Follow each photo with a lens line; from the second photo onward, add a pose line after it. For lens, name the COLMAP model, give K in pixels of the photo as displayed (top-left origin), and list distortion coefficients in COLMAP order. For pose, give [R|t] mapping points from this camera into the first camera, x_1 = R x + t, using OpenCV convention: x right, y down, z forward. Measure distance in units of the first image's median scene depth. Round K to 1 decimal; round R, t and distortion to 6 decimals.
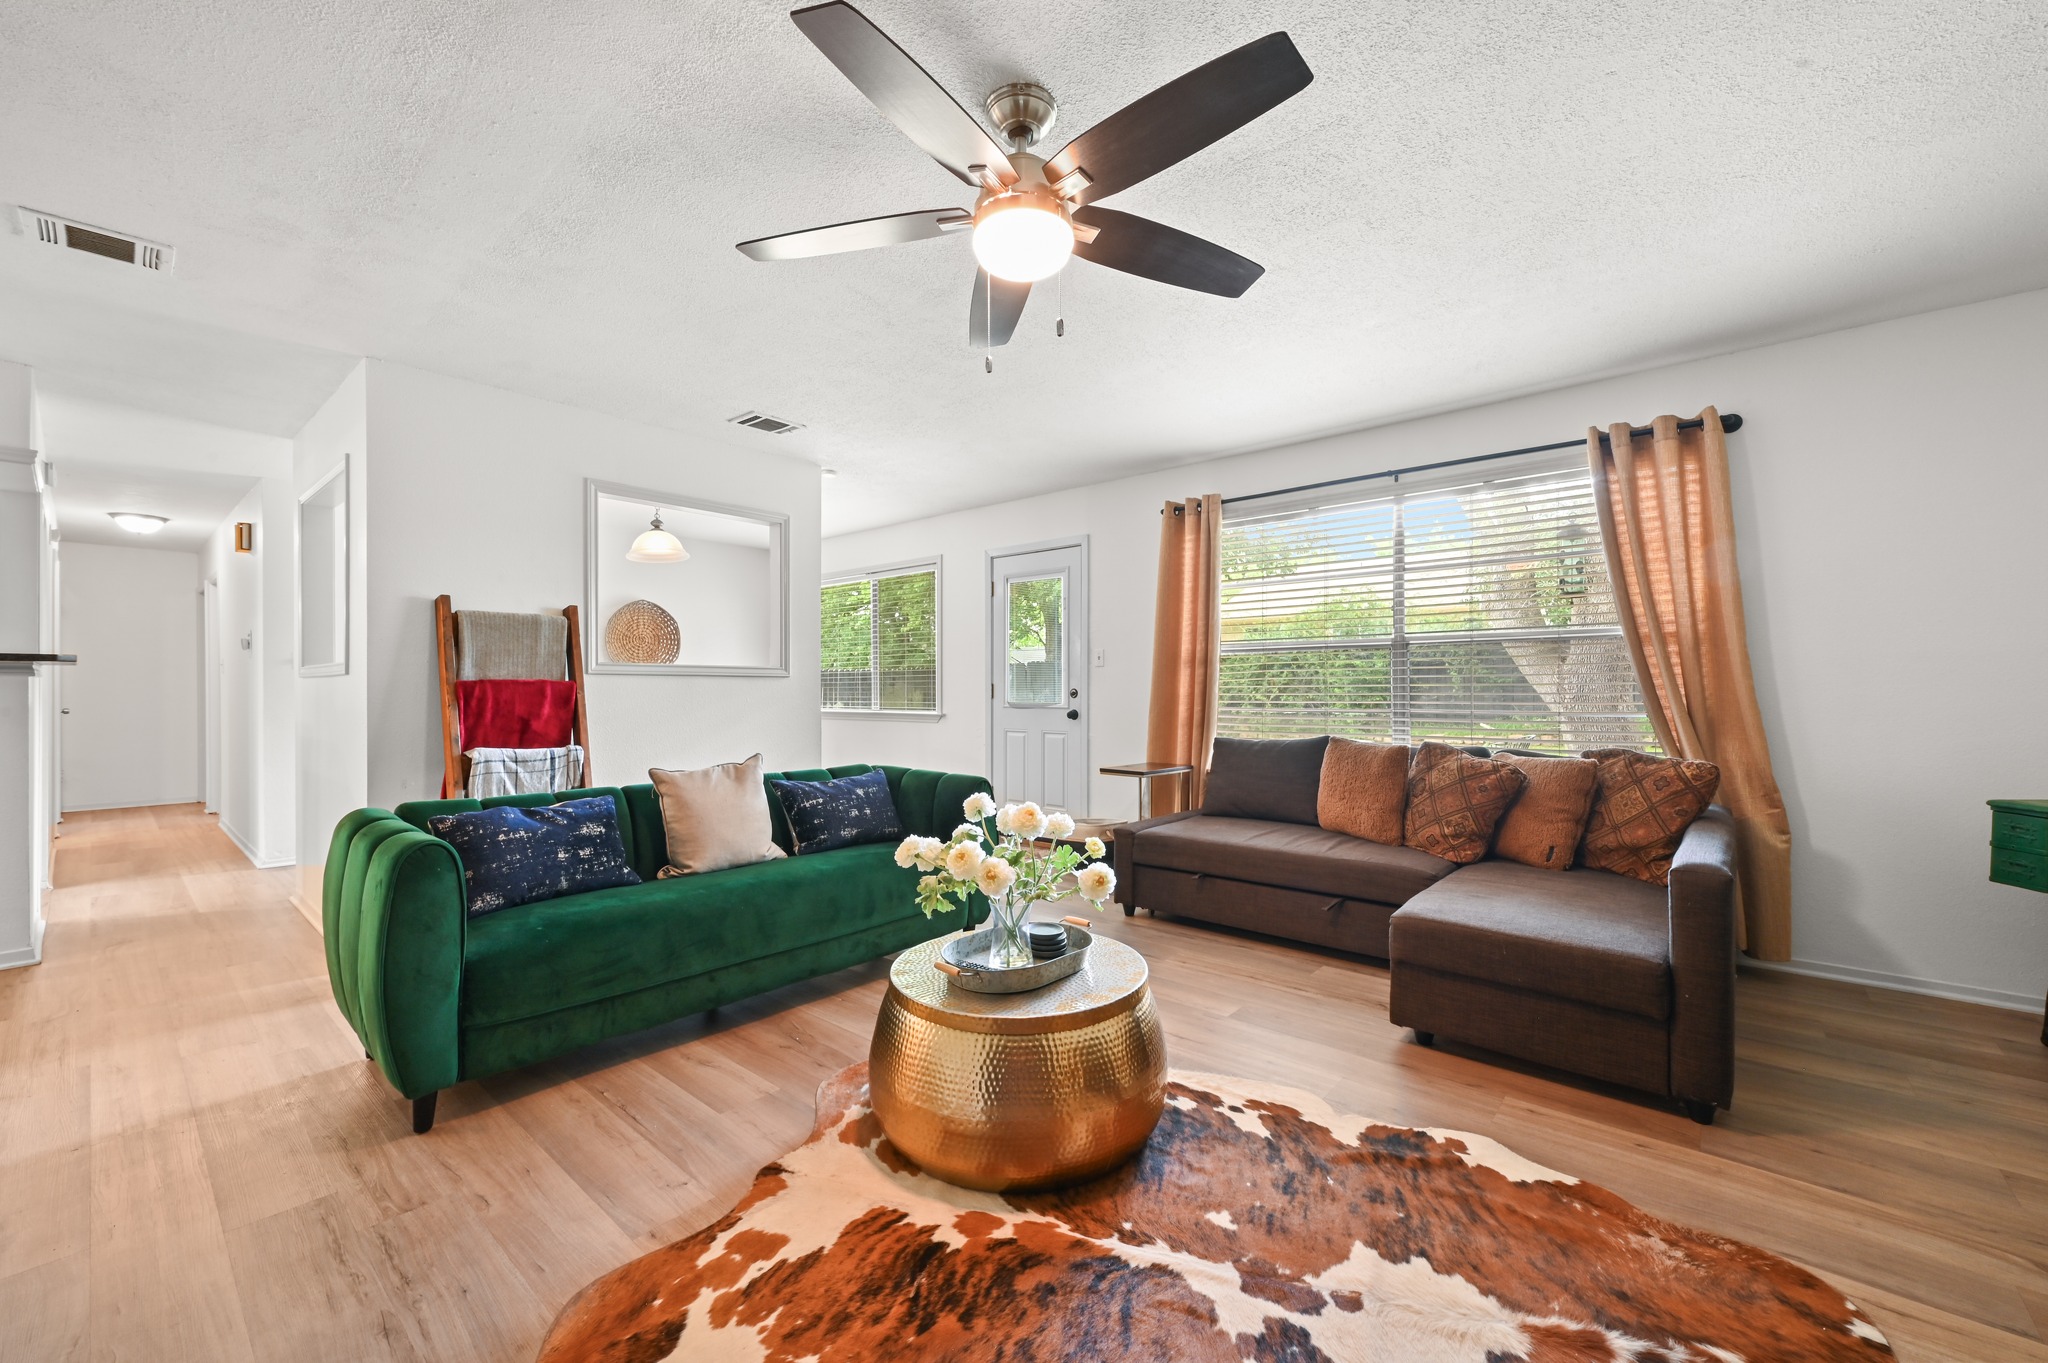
lens RADIAL K [[801.9, 0, 1021.9], [0, 801.9, 687.6], [0, 0, 1]] dist [-0.000541, 0.001158]
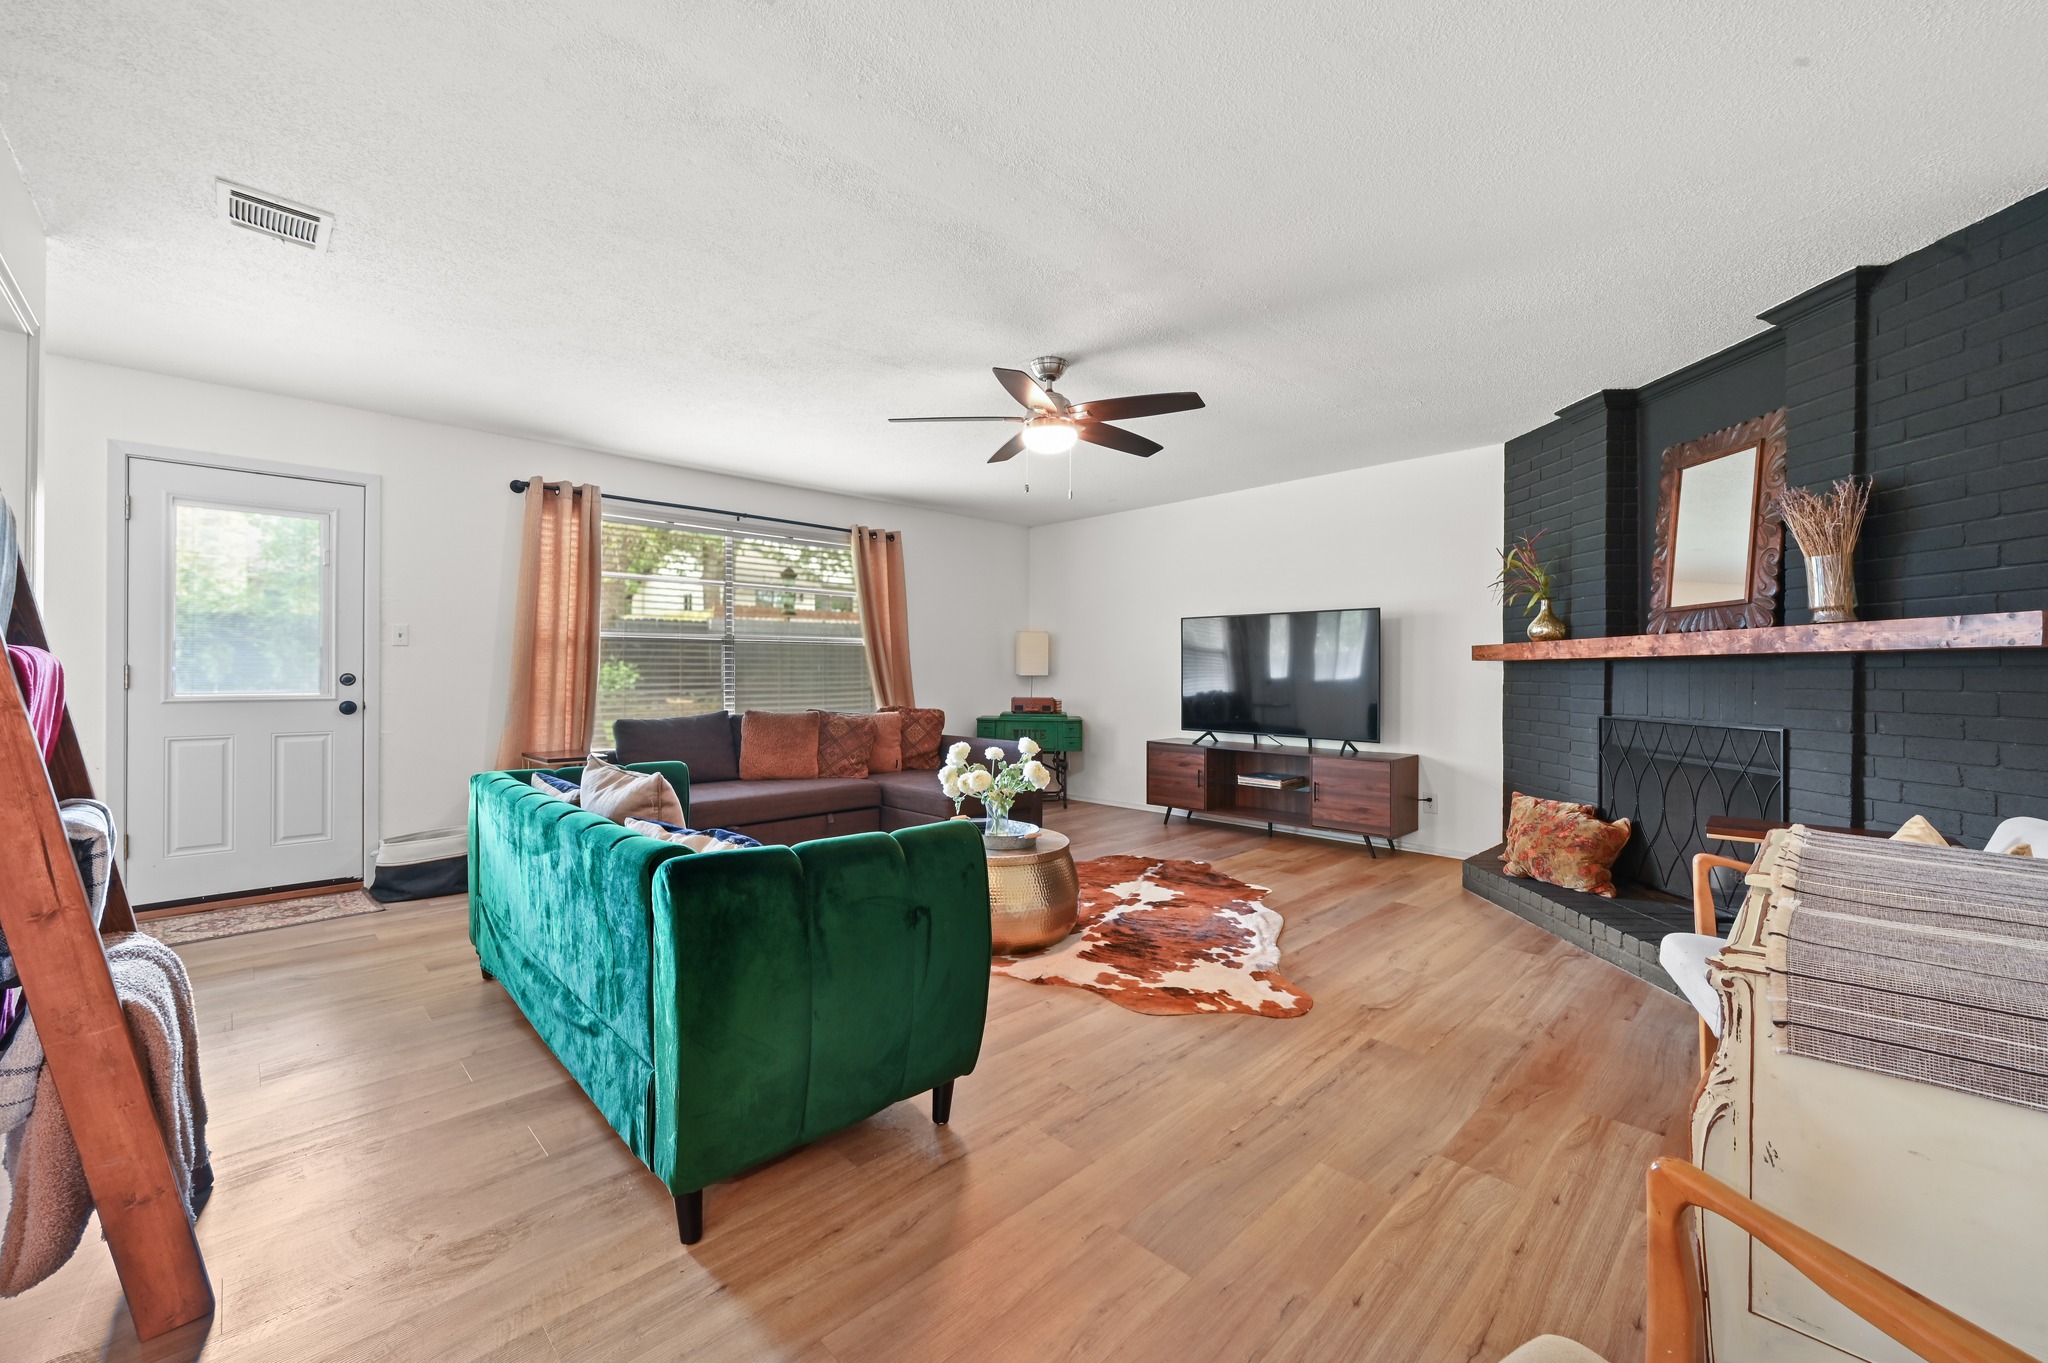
lens RADIAL K [[835.7, 0, 1020.8], [0, 835.7, 667.9], [0, 0, 1]] dist [0.002627, 0.000150]
pose [[0.078222, 0.007876, 0.996905, -2.112990], [-0.001442, 0.999969, -0.007787, 0.004406], [-0.996935, -0.000828, 0.078231, 0.985821]]
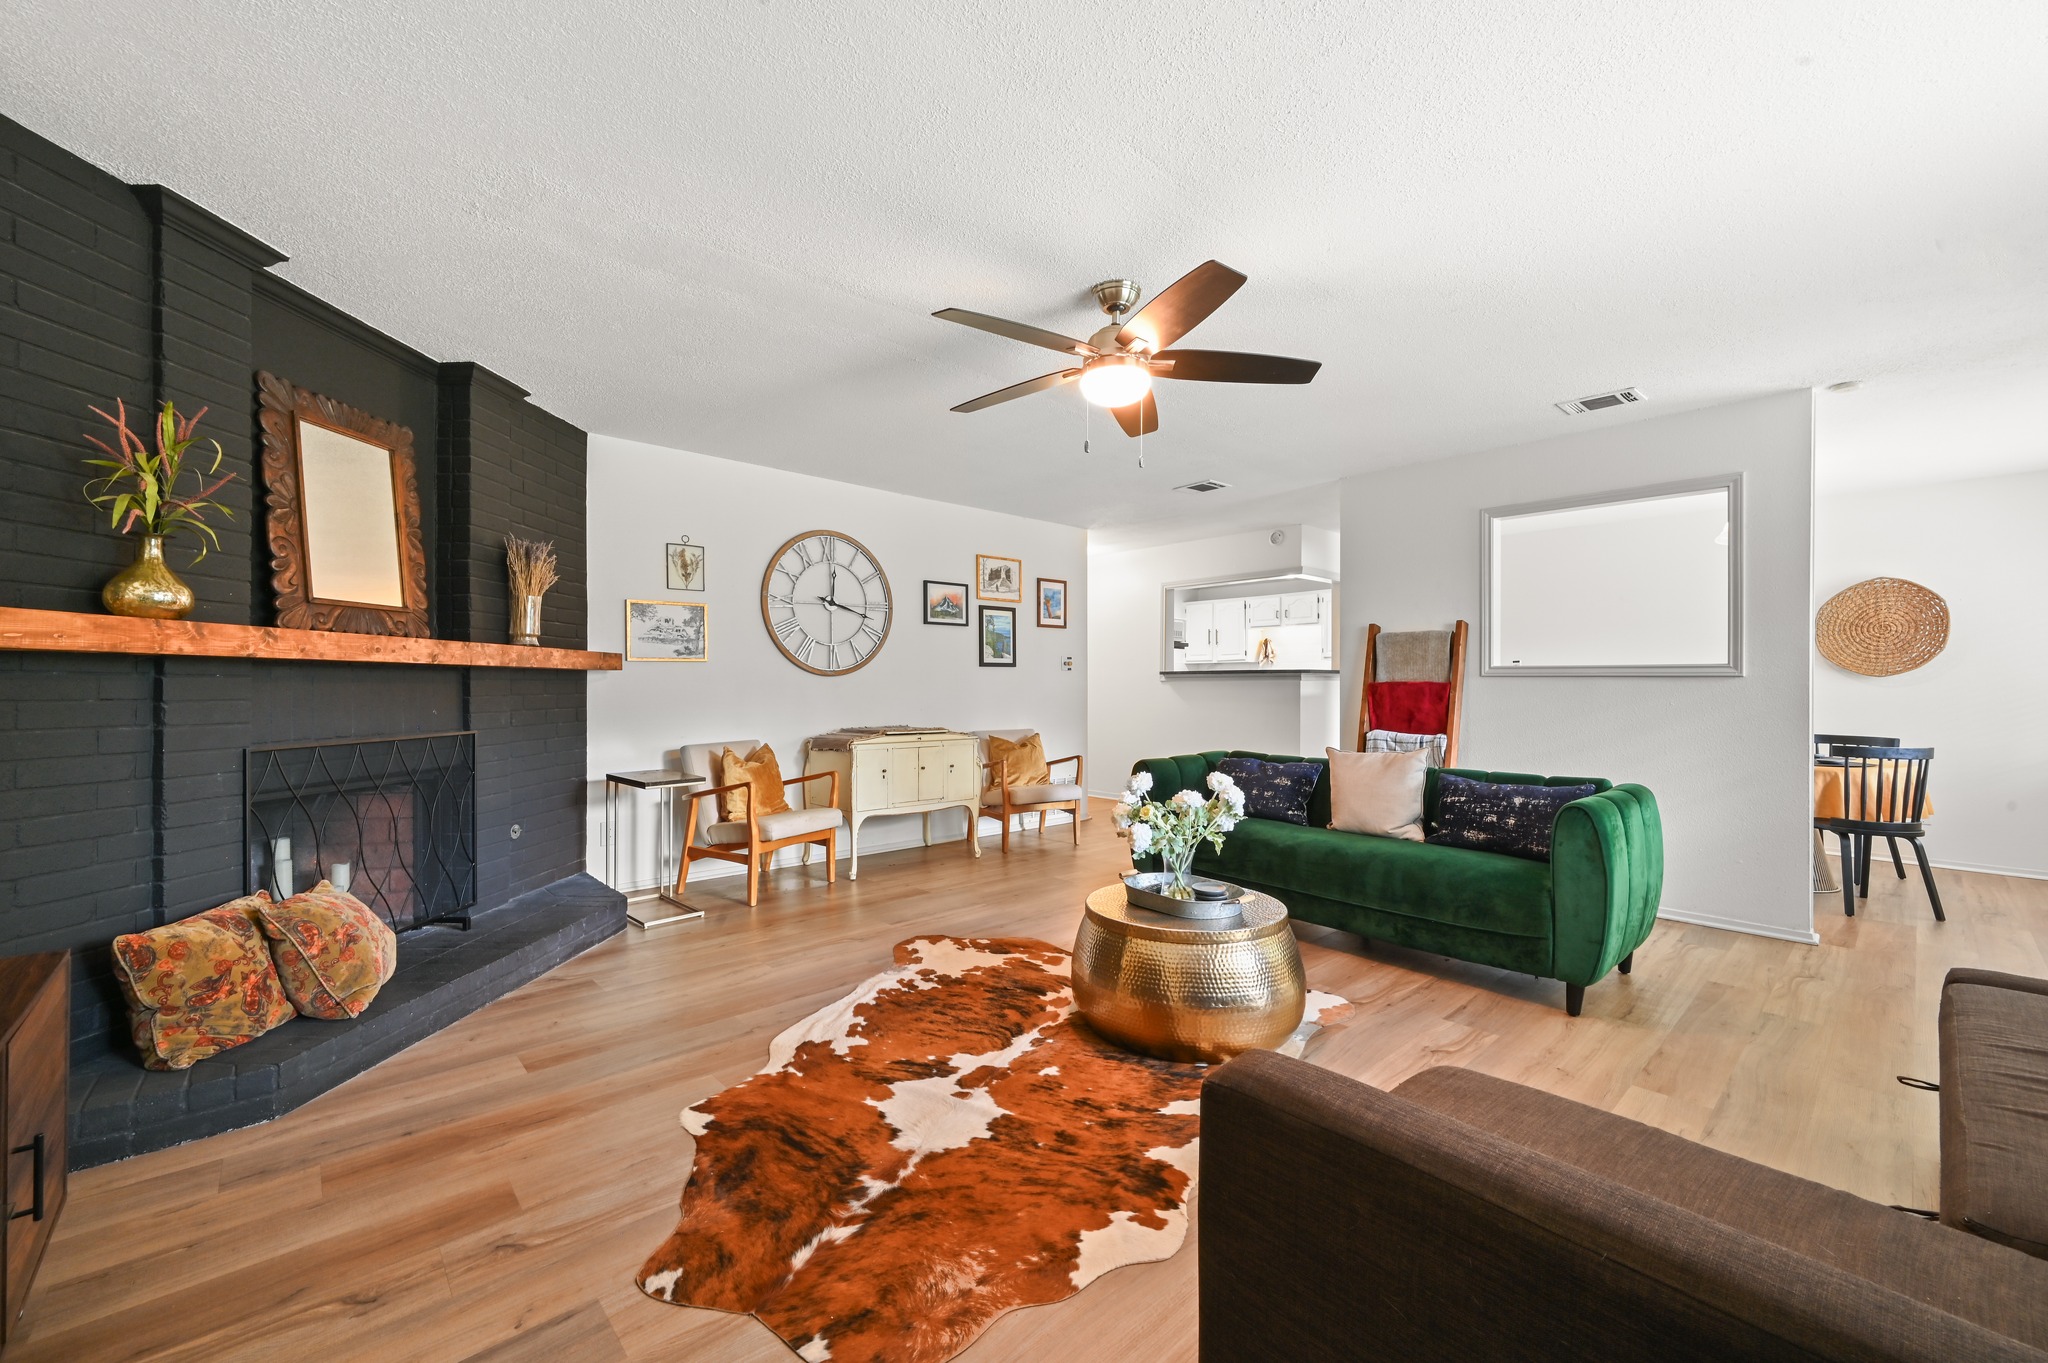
lens RADIAL K [[801.9, 0, 1036.5], [0, 801.9, 679.7], [0, 0, 1]] dist [-0.000541, 0.001158]
pose [[-0.100139, -0.005509, -0.994958, 1.598635], [-0.005573, 0.999972, -0.004976, -0.005795], [0.994958, 0.005047, -0.100167, 1.088491]]
